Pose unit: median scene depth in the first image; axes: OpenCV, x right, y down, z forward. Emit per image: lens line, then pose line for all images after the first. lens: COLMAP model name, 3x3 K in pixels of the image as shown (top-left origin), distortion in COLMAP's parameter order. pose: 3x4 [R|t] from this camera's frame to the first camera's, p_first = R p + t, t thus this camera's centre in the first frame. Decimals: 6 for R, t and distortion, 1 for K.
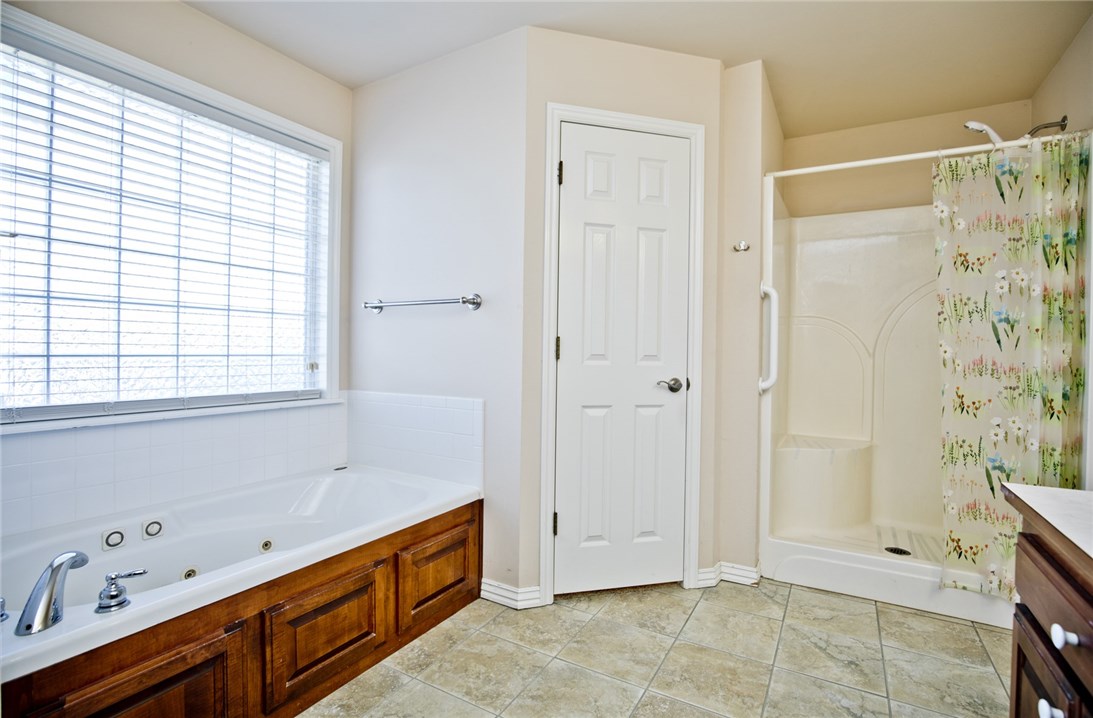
lens RADIAL K [[502.1, 0, 552.8], [0, 502.1, 357.1], [0, 0, 1]] dist [-0.030690, 0.007116]
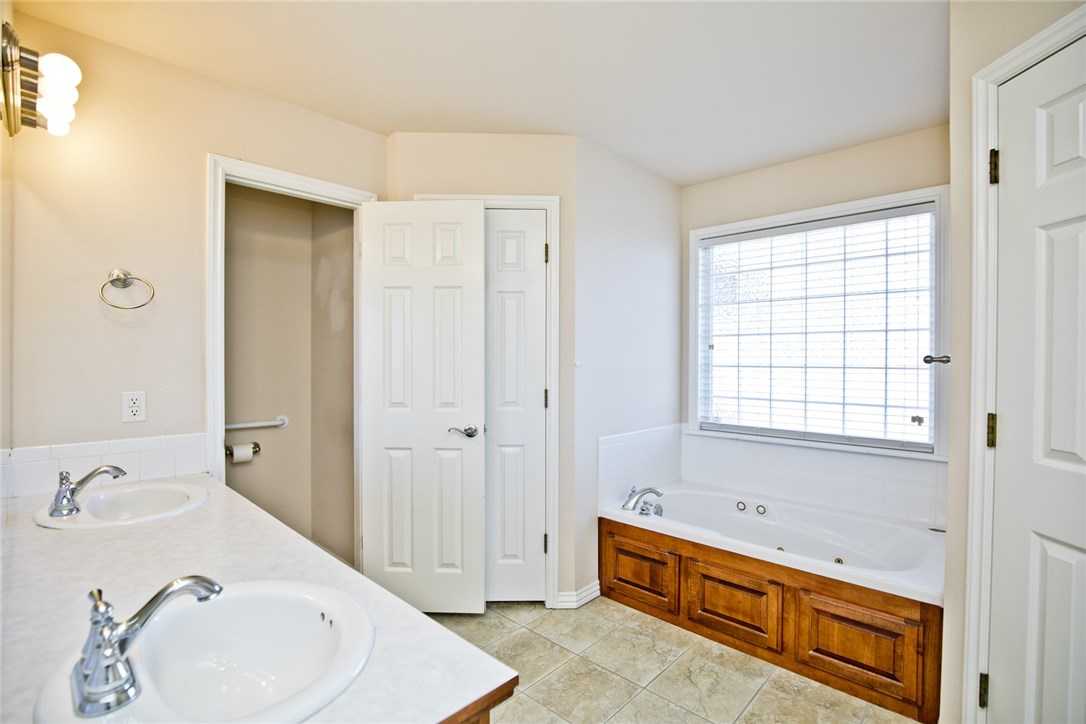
lens RADIAL K [[498.8, 0, 547.4], [0, 498.8, 363.4], [0, 0, 1]] dist [-0.030690, 0.007116]
pose [[-0.215642, -0.003718, -0.976465, 0.977167], [-0.018342, 0.999832, 0.000244, -0.123164], [0.976300, 0.017963, -0.215674, 0.707538]]
